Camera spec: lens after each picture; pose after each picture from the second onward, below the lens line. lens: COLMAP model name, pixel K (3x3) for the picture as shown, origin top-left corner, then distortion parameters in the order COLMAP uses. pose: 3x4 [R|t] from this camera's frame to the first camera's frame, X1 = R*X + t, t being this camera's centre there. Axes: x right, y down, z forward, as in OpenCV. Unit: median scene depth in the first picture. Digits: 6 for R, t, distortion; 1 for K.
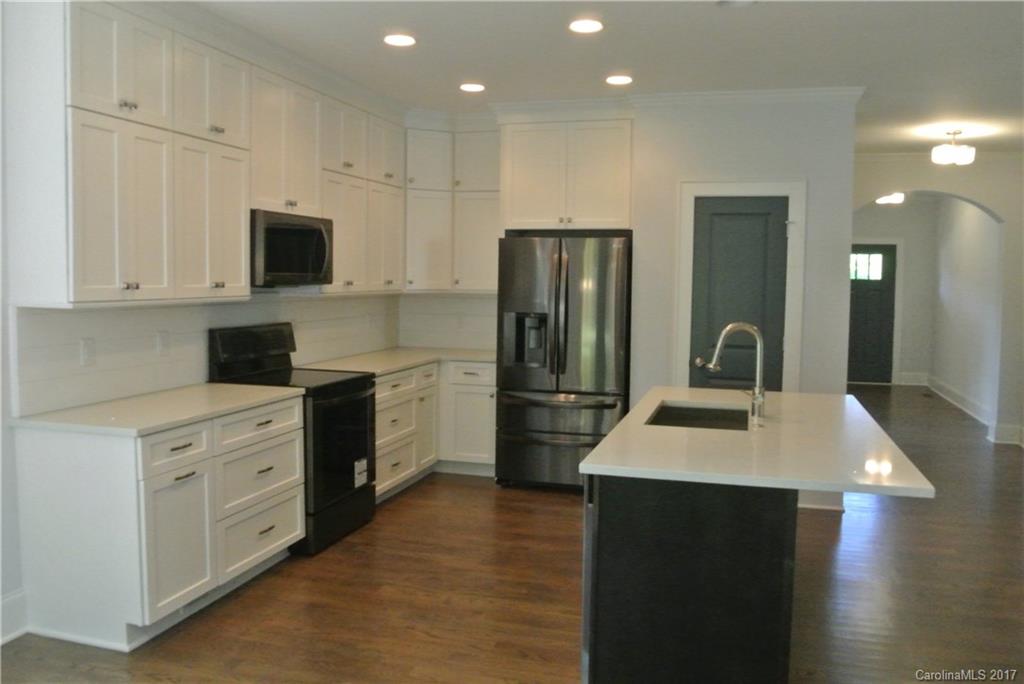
lens RADIAL K [[853.7, 0, 512.0], [0, 853.7, 342.0], [0, 0, 1]] dist [-0.003030, -0.004807]
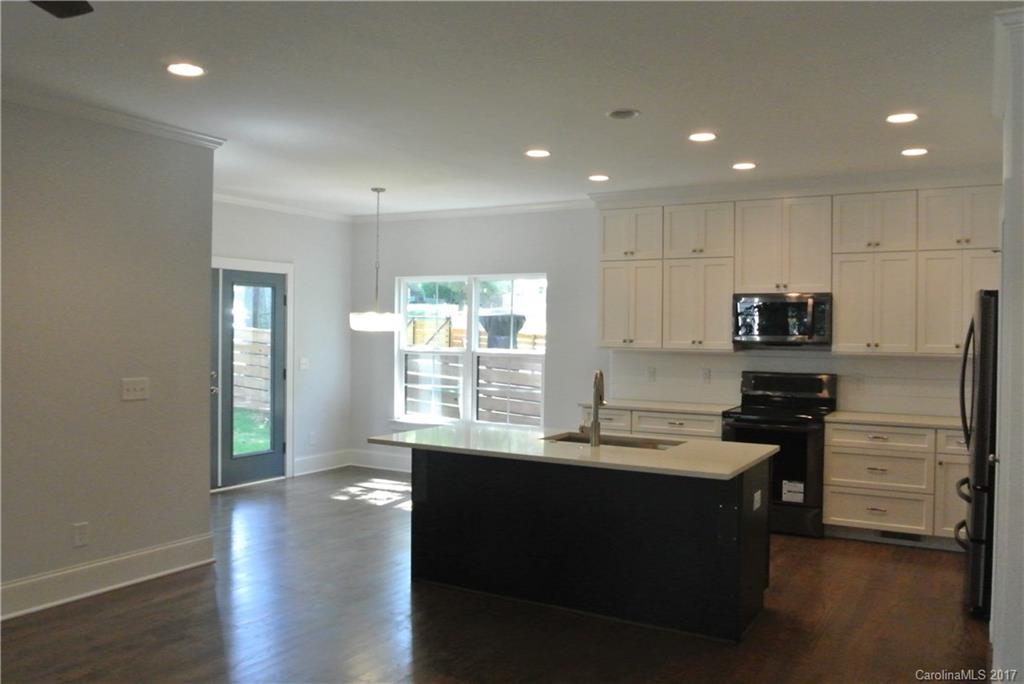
lens RADIAL K [[871.5, 0, 513.2], [0, 871.5, 359.8], [0, 0, 1]] dist [0.061734, -0.002927]
pose [[-0.218122, 0.024607, -0.975611, 1.180939], [-0.087823, 0.995131, 0.044734, -0.064324], [0.971962, 0.095439, -0.214899, 0.849884]]
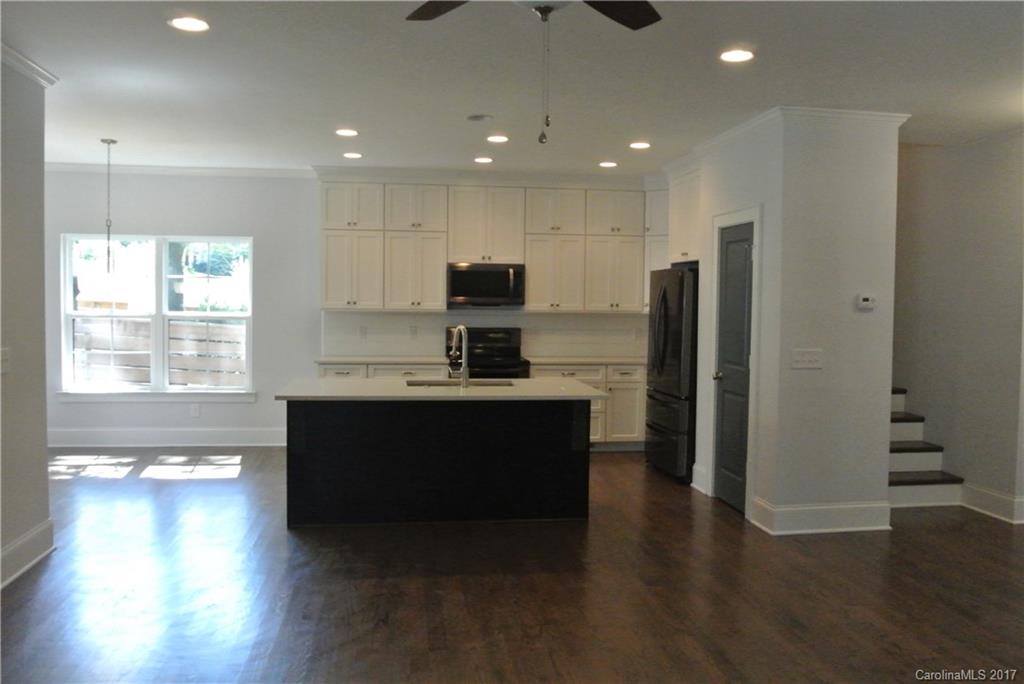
lens RADIAL K [[853.7, 0, 512.0], [0, 853.7, 342.0], [0, 0, 1]] dist [-0.003030, -0.004807]
pose [[0.398275, 0.035551, -0.916577, 1.285081], [-0.078949, 0.996869, 0.004360, -0.003857], [0.913862, 0.070627, 0.399835, 0.354810]]
